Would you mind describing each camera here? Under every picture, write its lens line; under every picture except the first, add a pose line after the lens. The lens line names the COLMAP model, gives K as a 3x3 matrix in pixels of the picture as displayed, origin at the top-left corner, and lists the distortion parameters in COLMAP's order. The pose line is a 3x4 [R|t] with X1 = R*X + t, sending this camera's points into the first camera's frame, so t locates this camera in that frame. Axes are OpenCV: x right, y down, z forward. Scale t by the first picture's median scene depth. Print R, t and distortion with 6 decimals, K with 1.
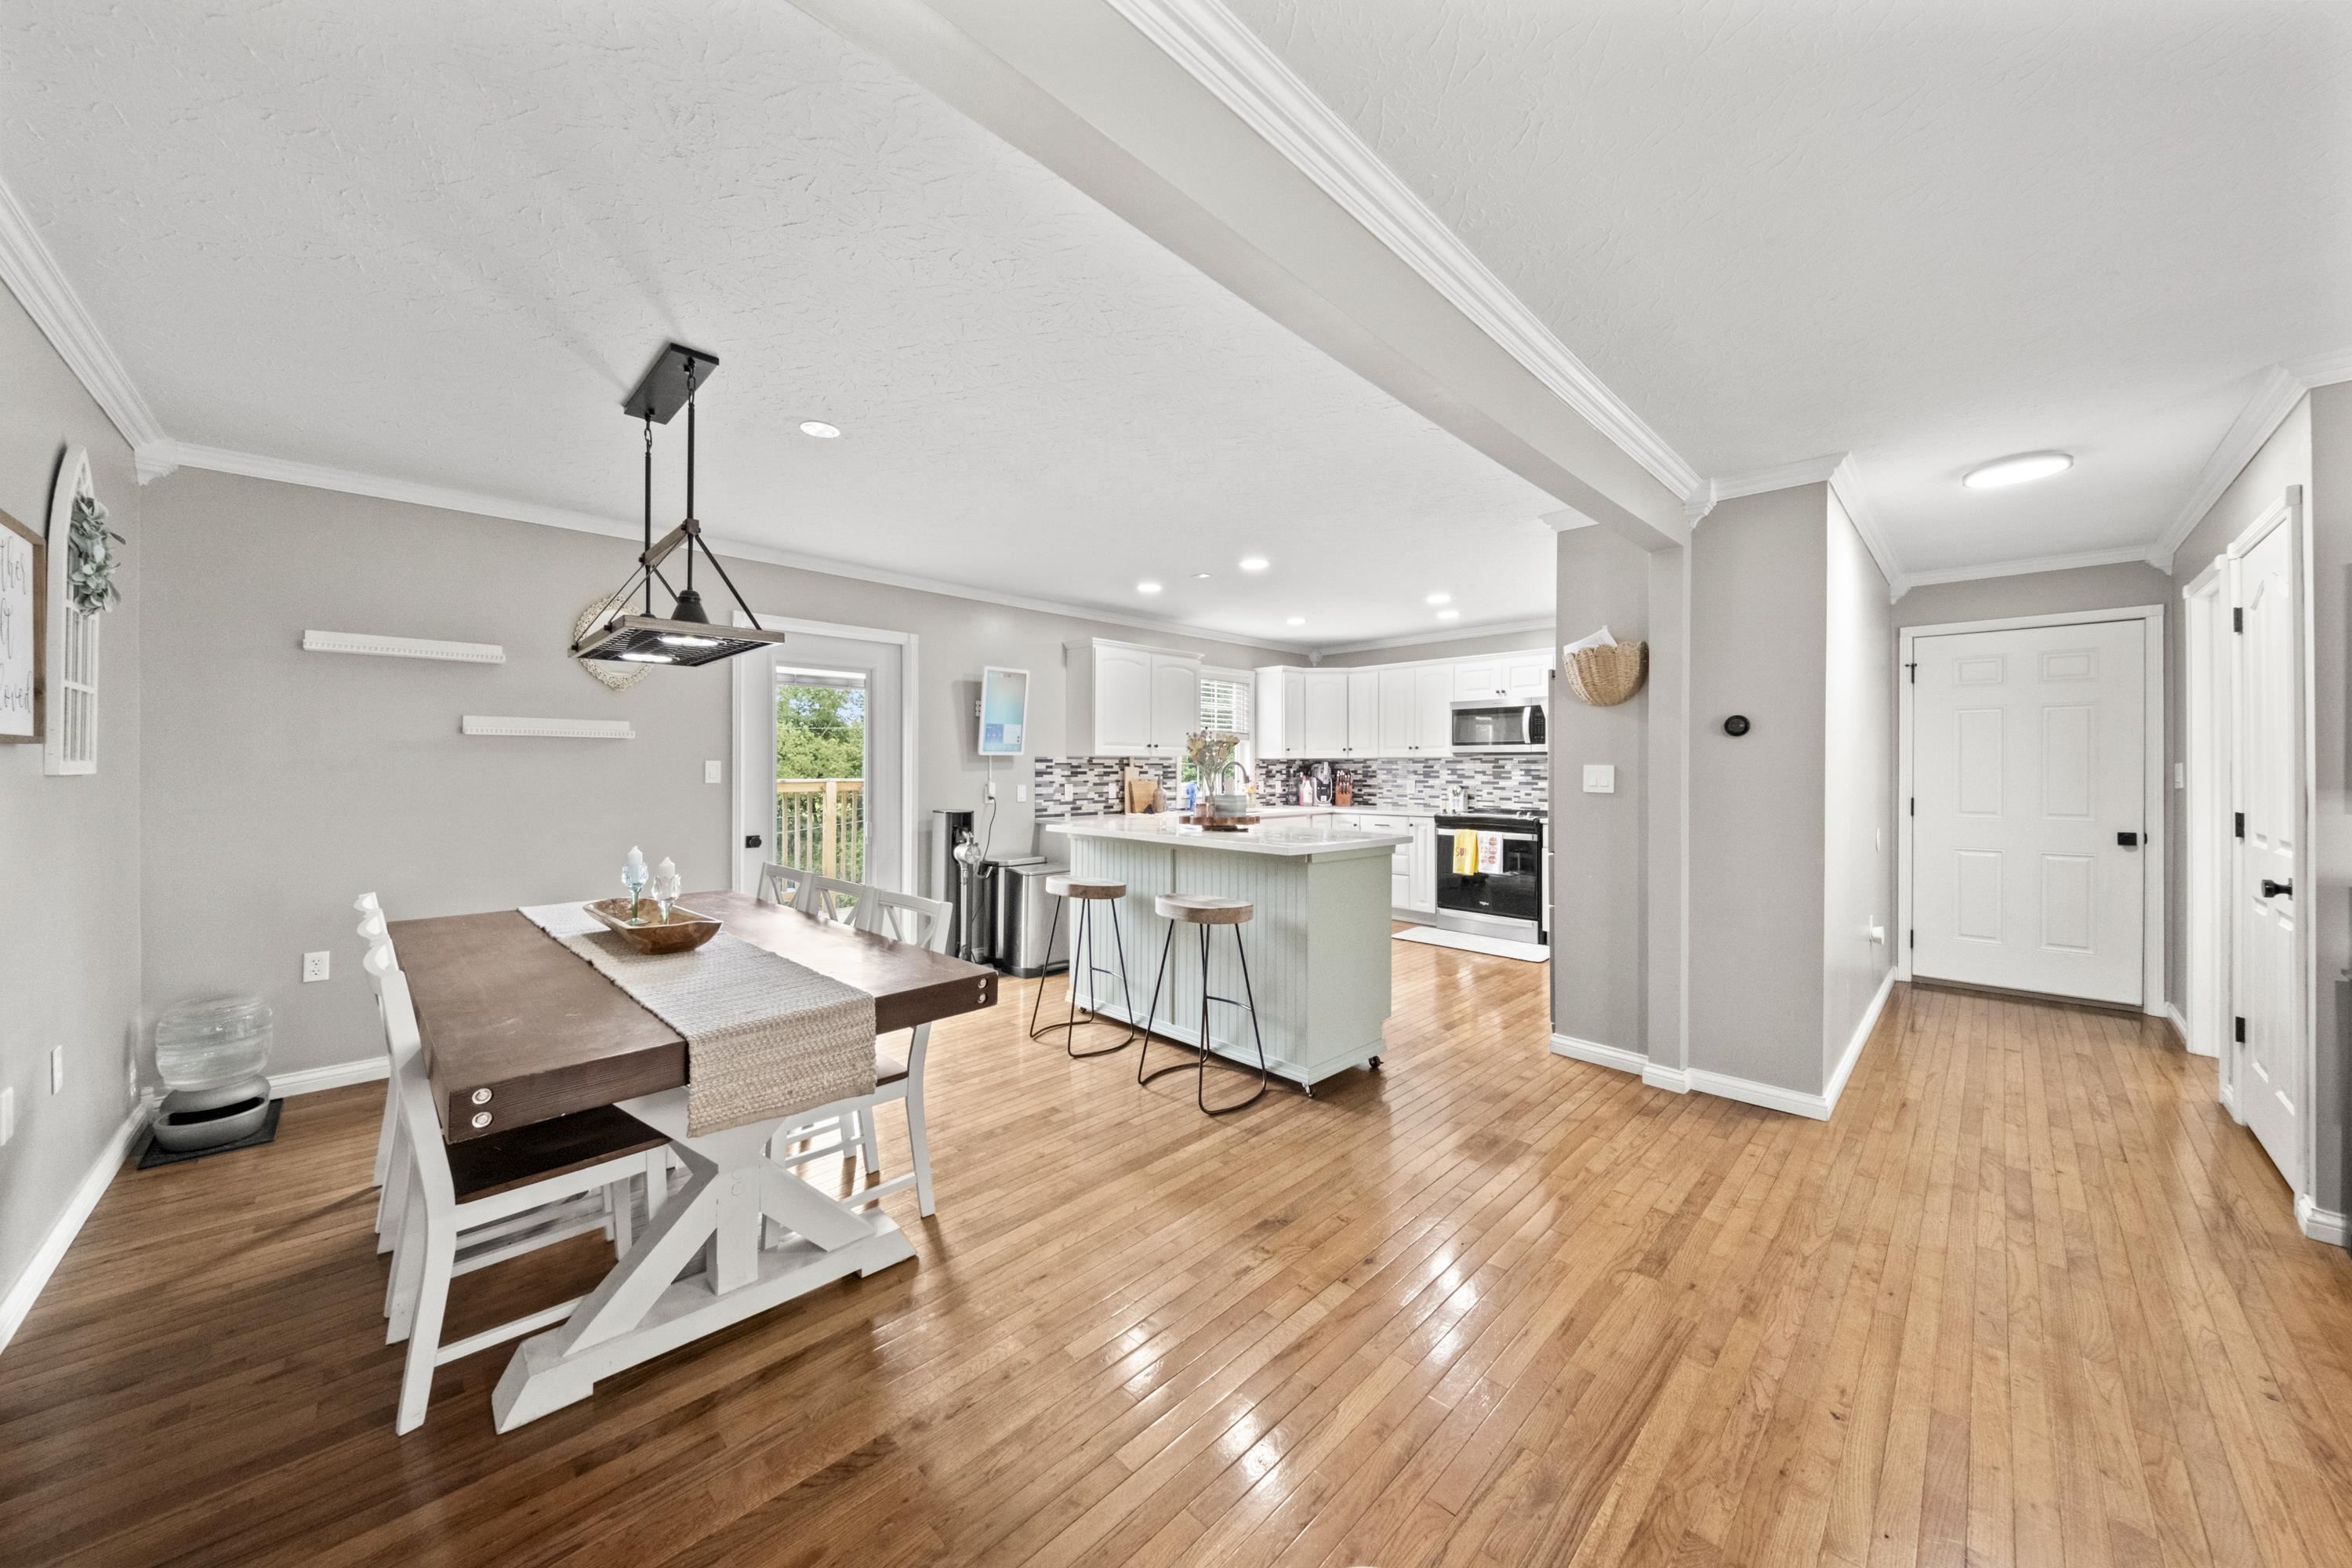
lens RADIAL K [[802.0, 0, 1183.1], [0, 802.0, 768.7], [0, 0, 1]] dist [0.001987, -0.000354]
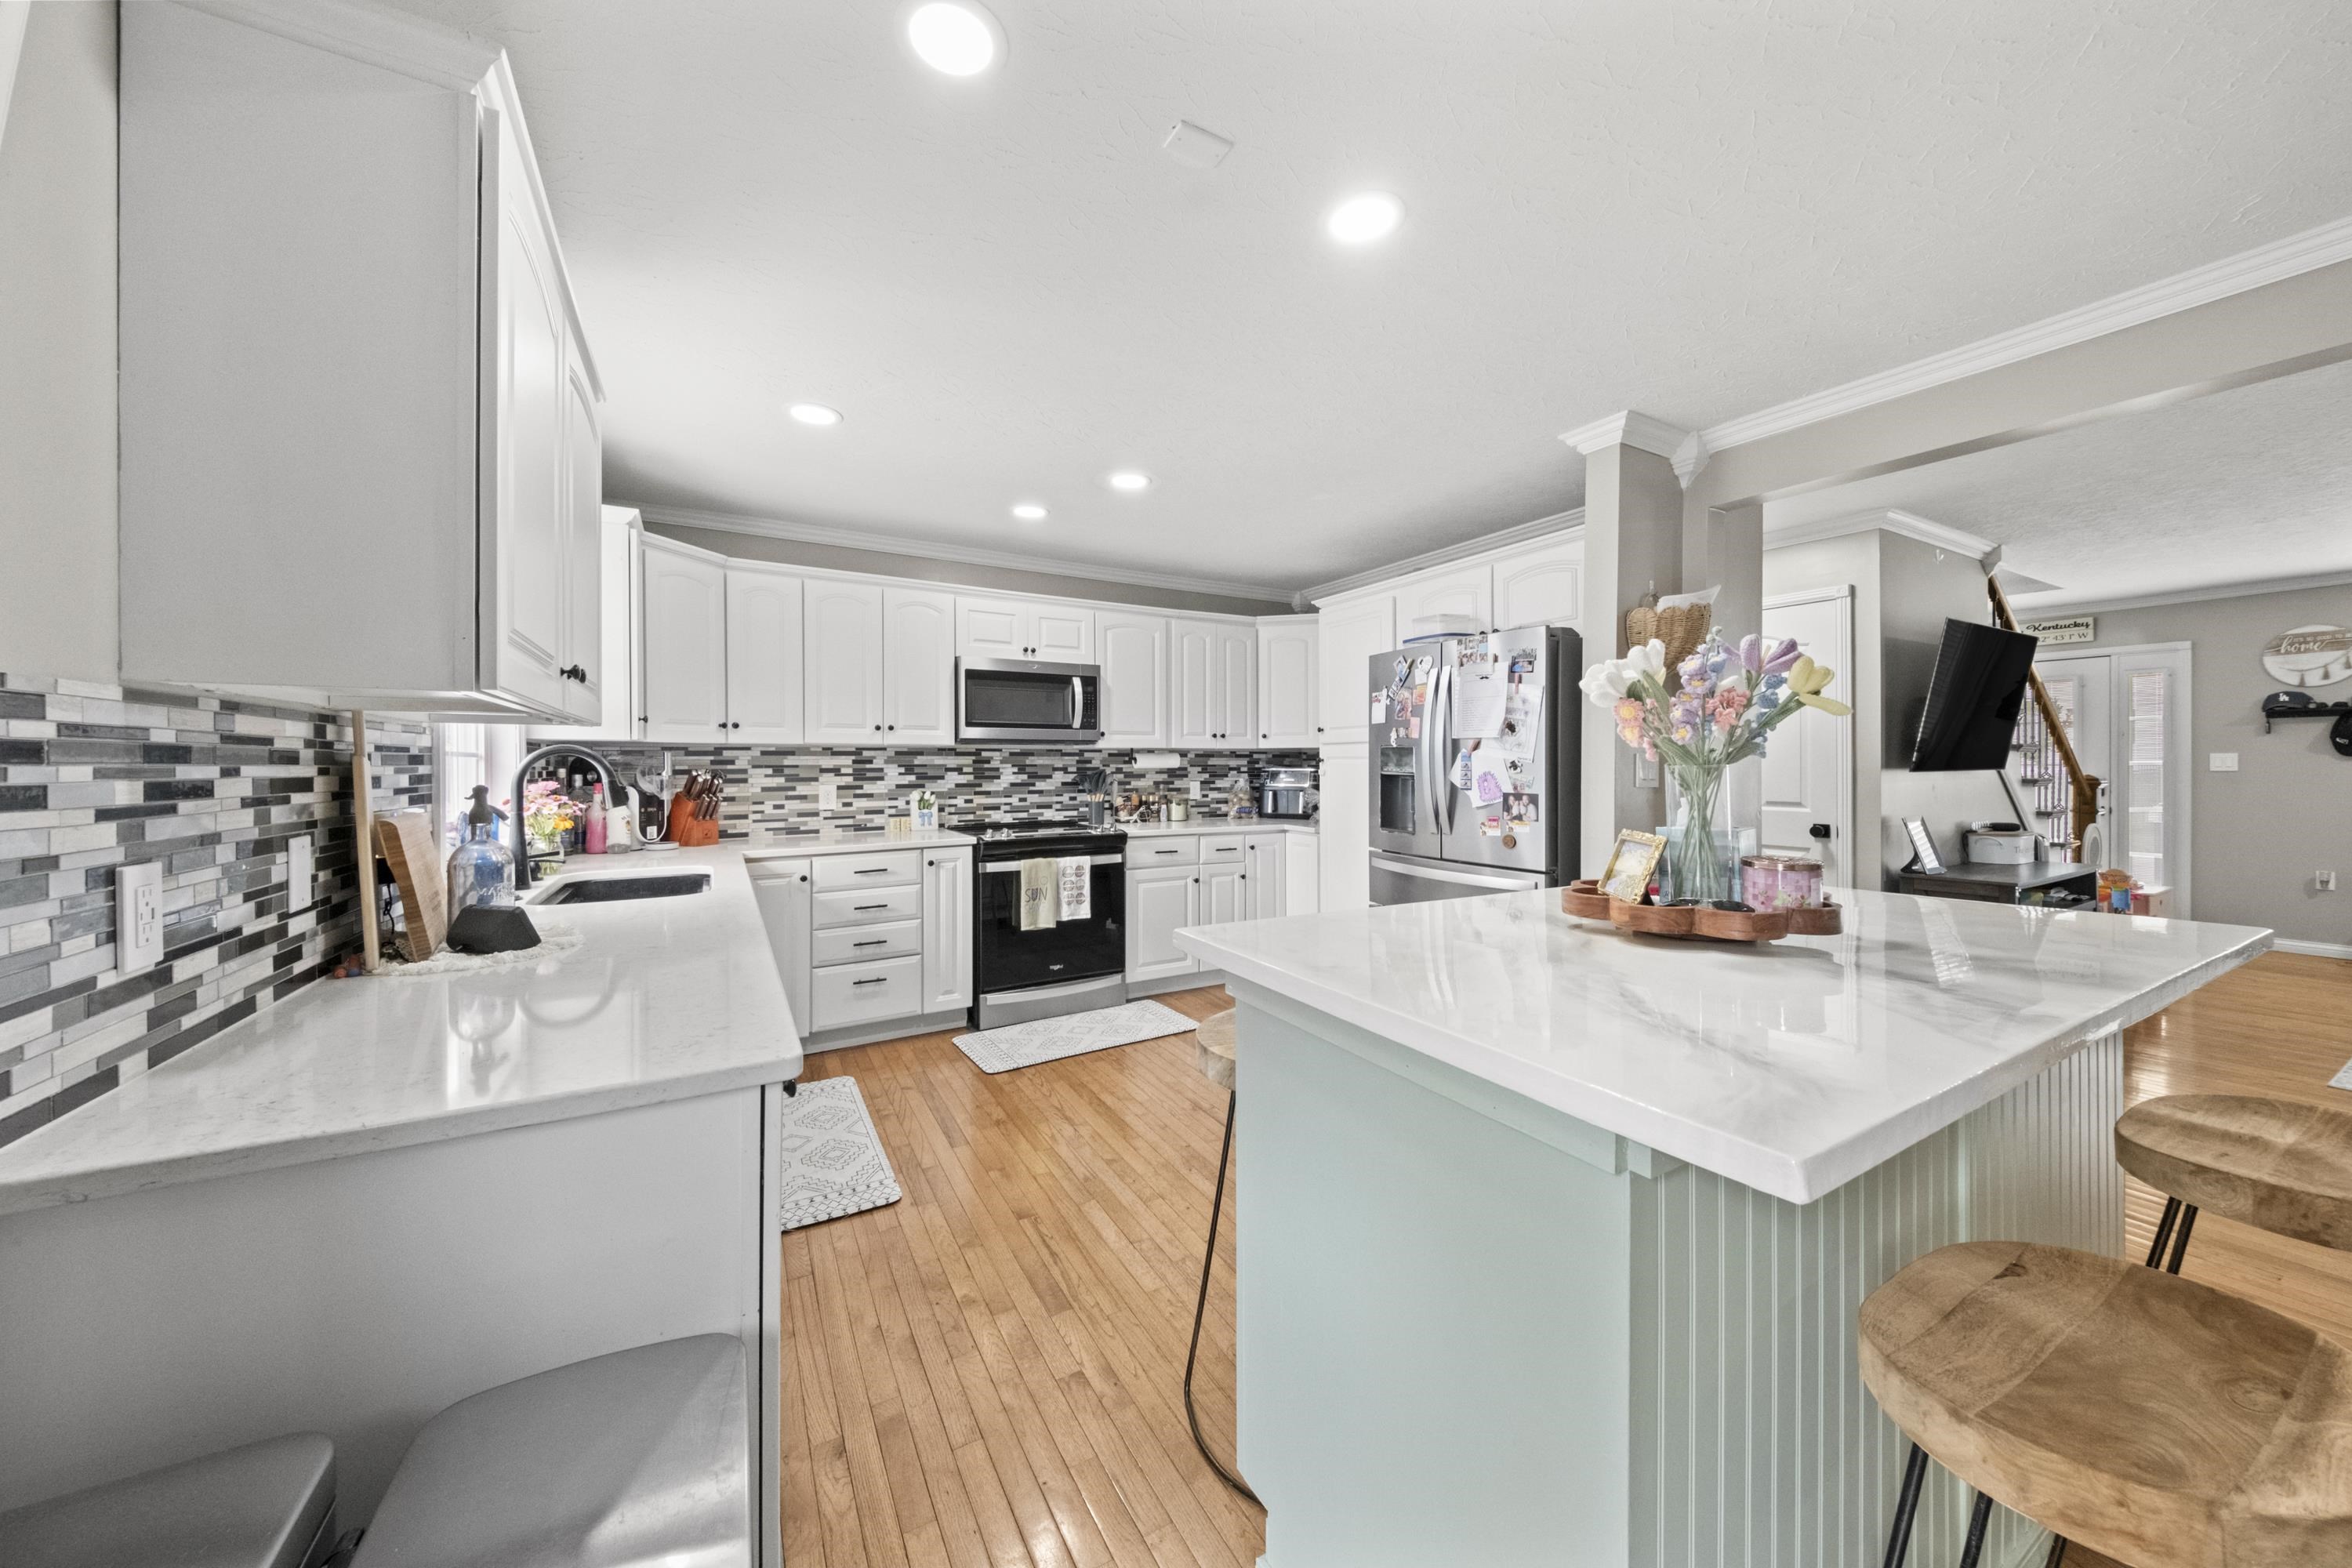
lens RADIAL K [[802.0, 0, 1185.8], [0, 802.0, 776.0], [0, 0, 1]] dist [0.001987, -0.000354]
pose [[0.250781, -0.018586, 0.967866, -0.237548], [0.010357, 0.999810, 0.016516, 0.001035], [-0.967989, 0.005883, 0.250925, 0.741693]]
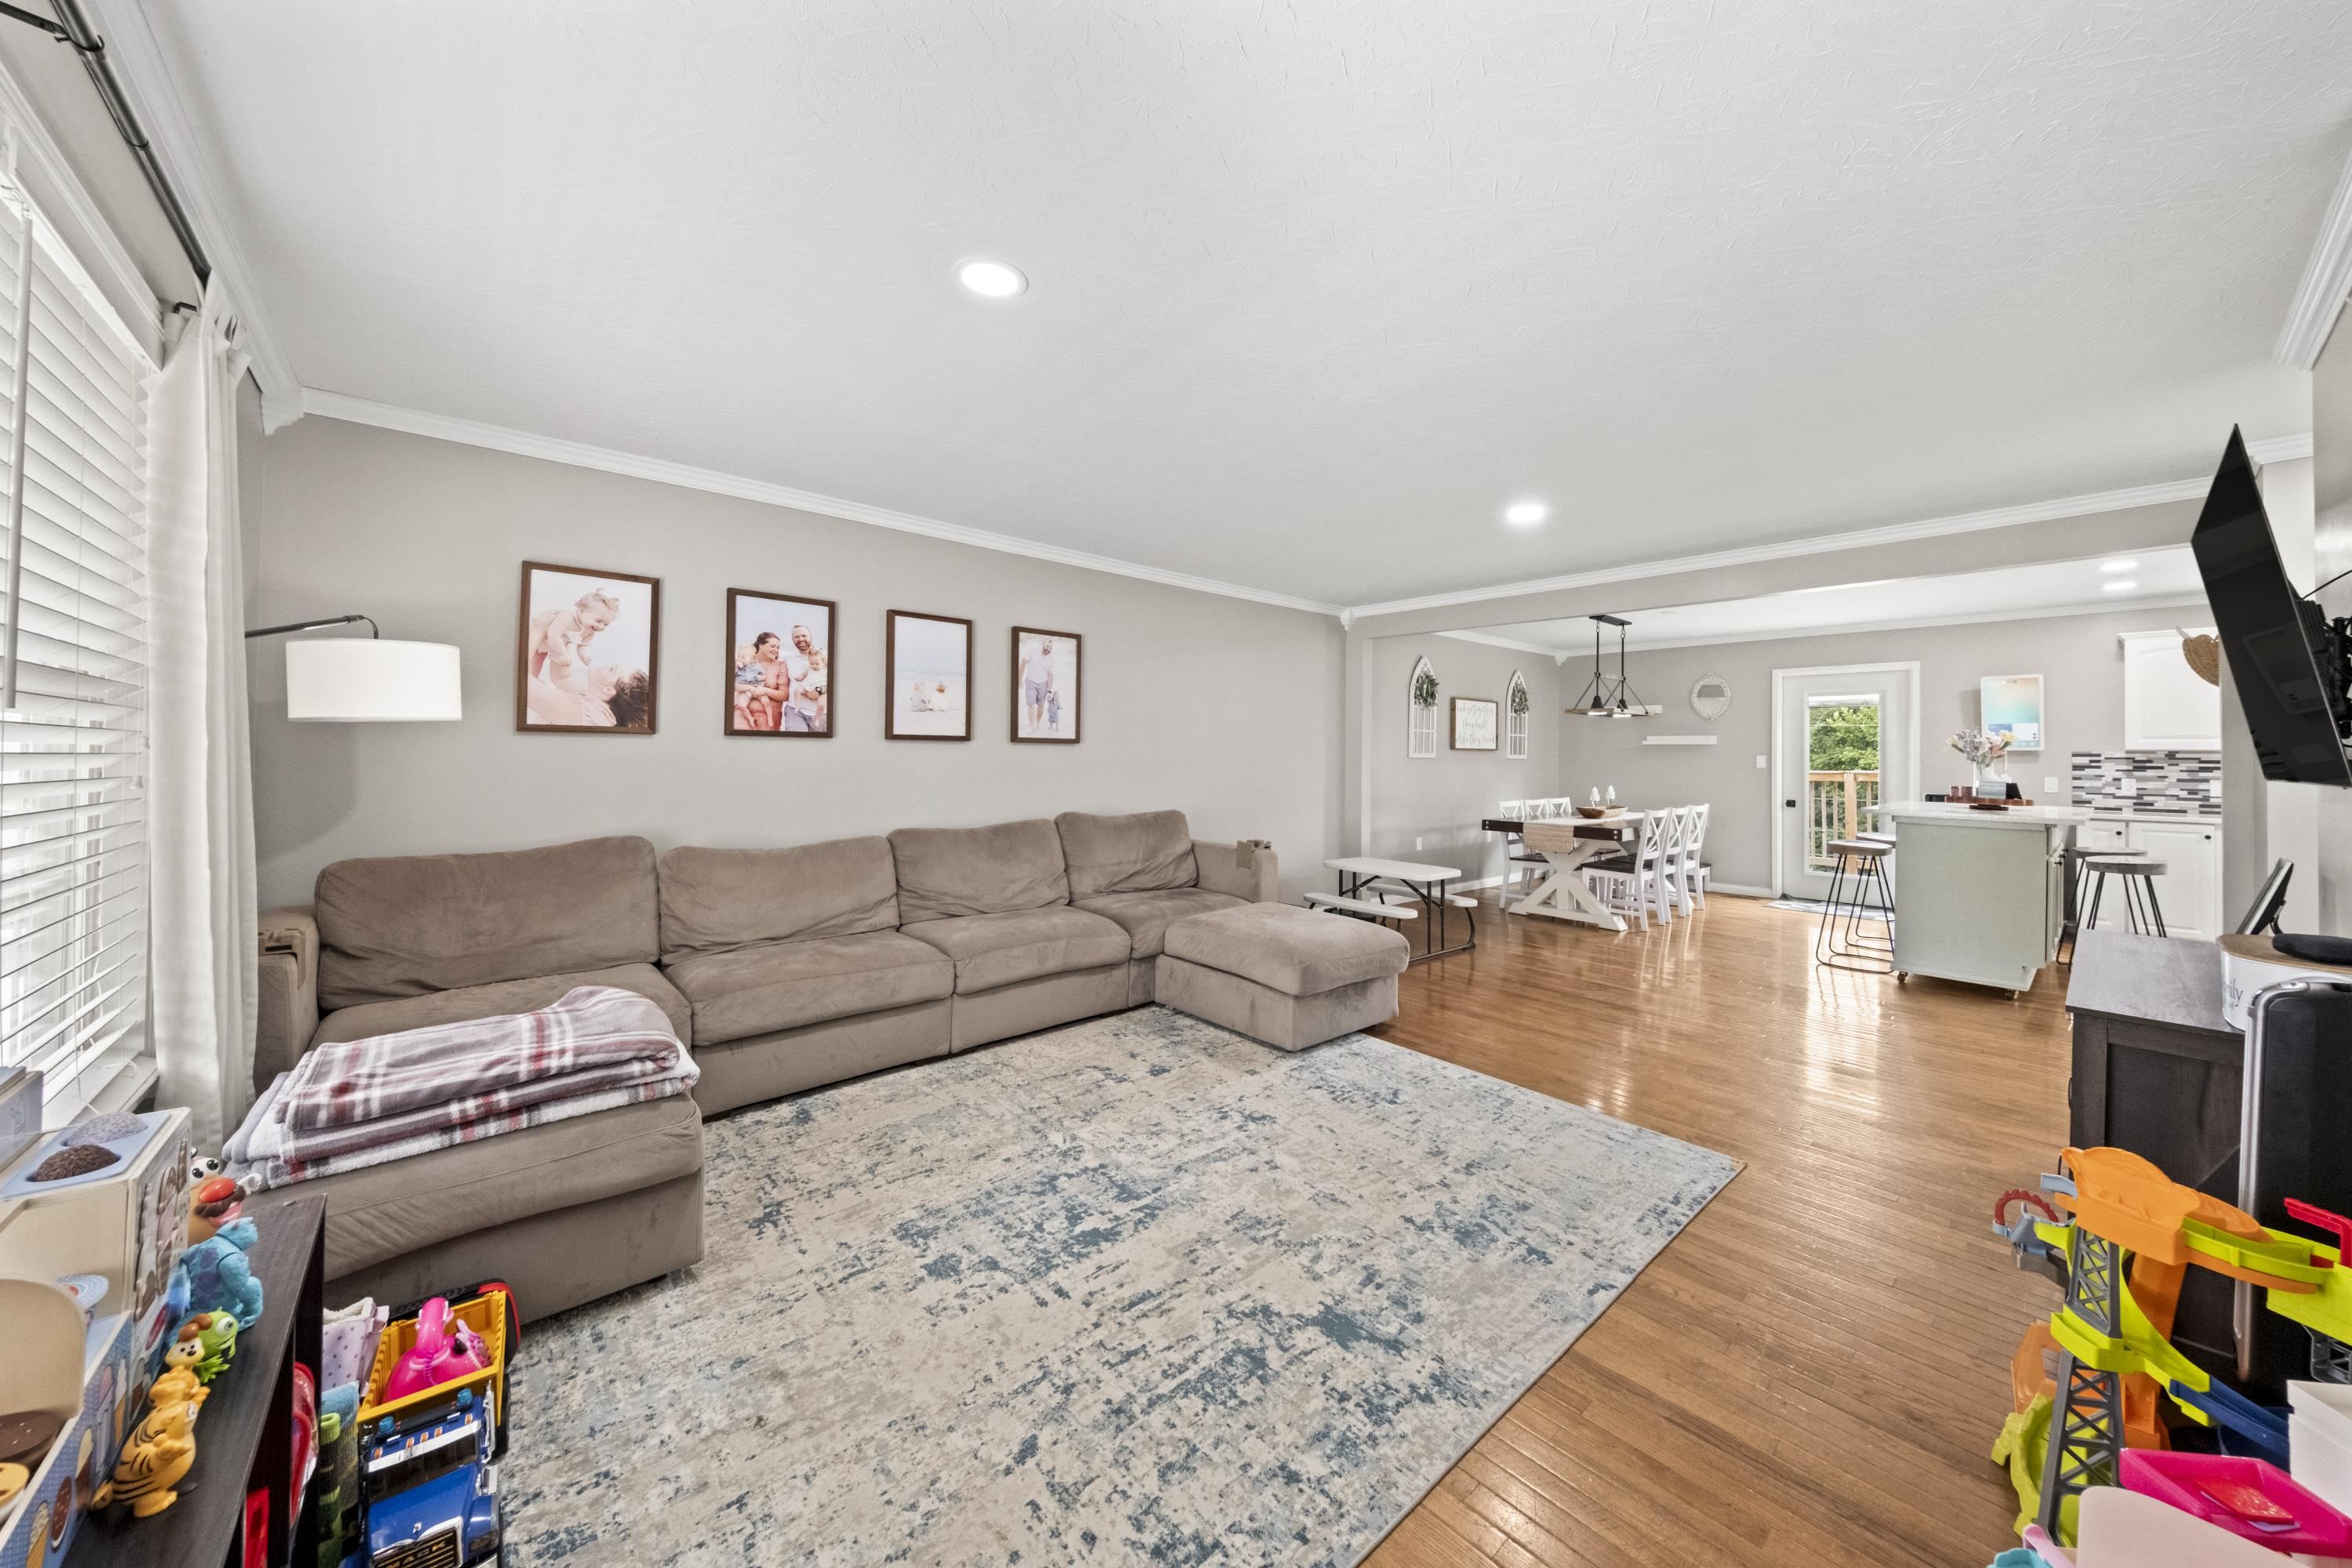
lens RADIAL K [[802.0, 0, 1193.5], [0, 802.0, 763.5], [0, 0, 1]] dist [0.001987, -0.000354]
pose [[-0.049609, 0.002940, -0.998764, 0.892586], [-0.014784, 0.999884, 0.003677, 0.013525], [0.998659, 0.014948, -0.049560, -0.111755]]
